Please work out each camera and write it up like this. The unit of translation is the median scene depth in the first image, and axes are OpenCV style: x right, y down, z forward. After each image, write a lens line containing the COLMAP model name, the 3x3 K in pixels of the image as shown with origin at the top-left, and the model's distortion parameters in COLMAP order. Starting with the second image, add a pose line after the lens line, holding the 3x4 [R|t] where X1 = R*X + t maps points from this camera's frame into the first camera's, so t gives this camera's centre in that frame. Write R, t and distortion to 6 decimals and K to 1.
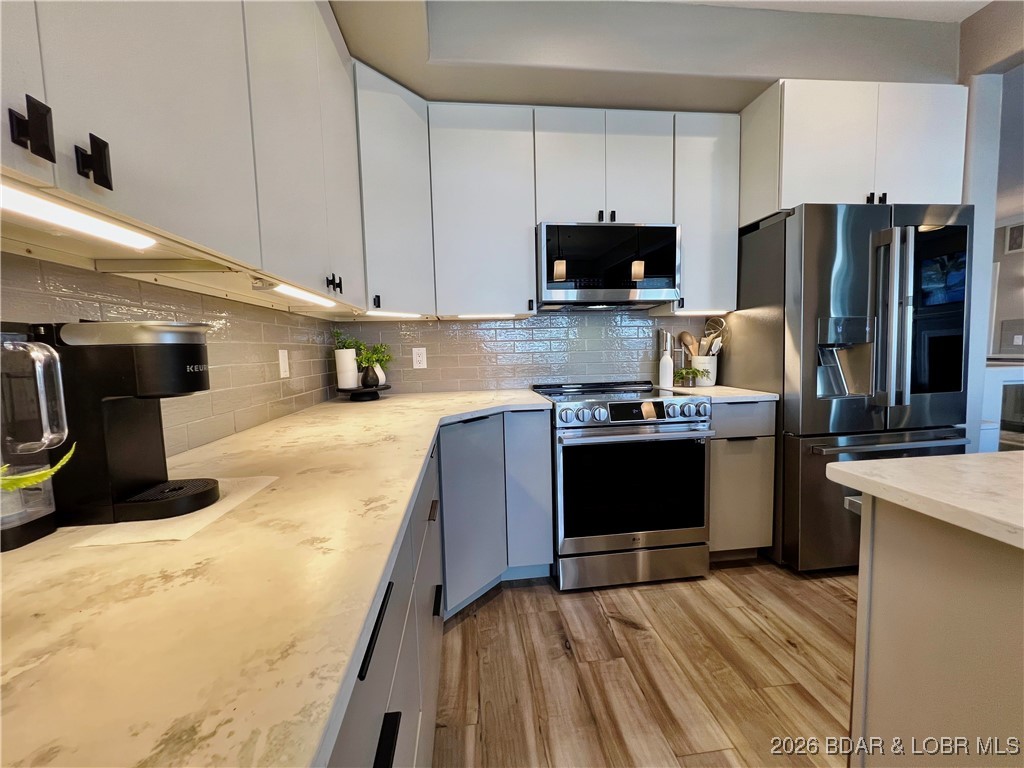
lens RADIAL K [[408.3, 0, 509.7], [0, 408.3, 380.7], [0, 0, 1]] dist [-0.005053, 0.001798]
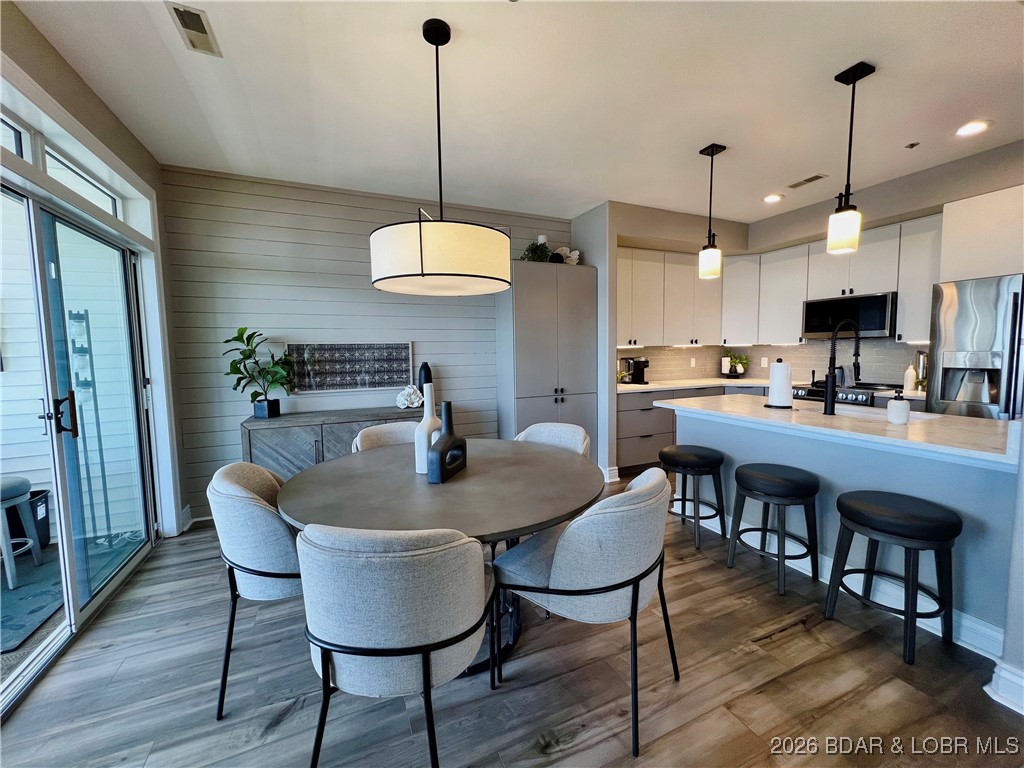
lens RADIAL K [[408.3, 0, 509.9], [0, 408.3, 380.8], [0, 0, 1]] dist [-0.005053, 0.001798]
pose [[0.300550, 0.095348, -0.948988, 1.636472], [-0.066707, 0.994655, 0.078809, -0.044989], [0.951430, 0.039618, 0.305304, -1.052525]]
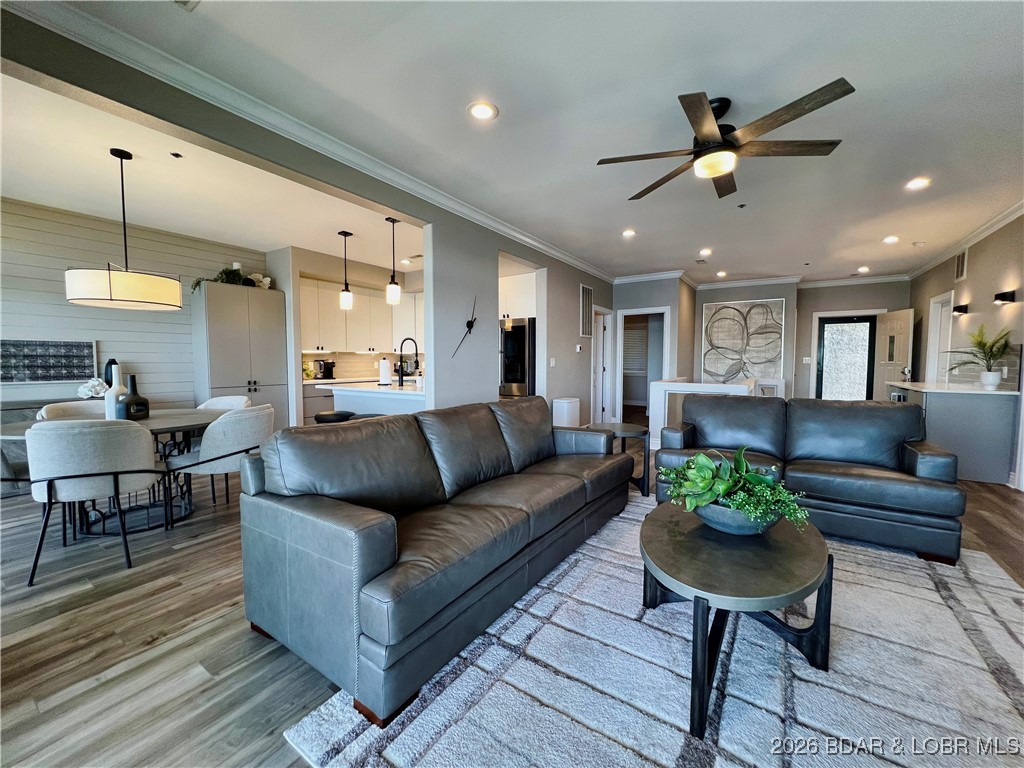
lens RADIAL K [[408.3, 0, 513.2], [0, 408.3, 381.5], [0, 0, 1]] dist [-0.005053, 0.001798]
pose [[0.770560, 0.062195, -0.634326, 2.718198], [-0.071656, 0.997372, 0.010746, -0.013730], [0.633327, 0.037173, 0.772991, -1.168692]]
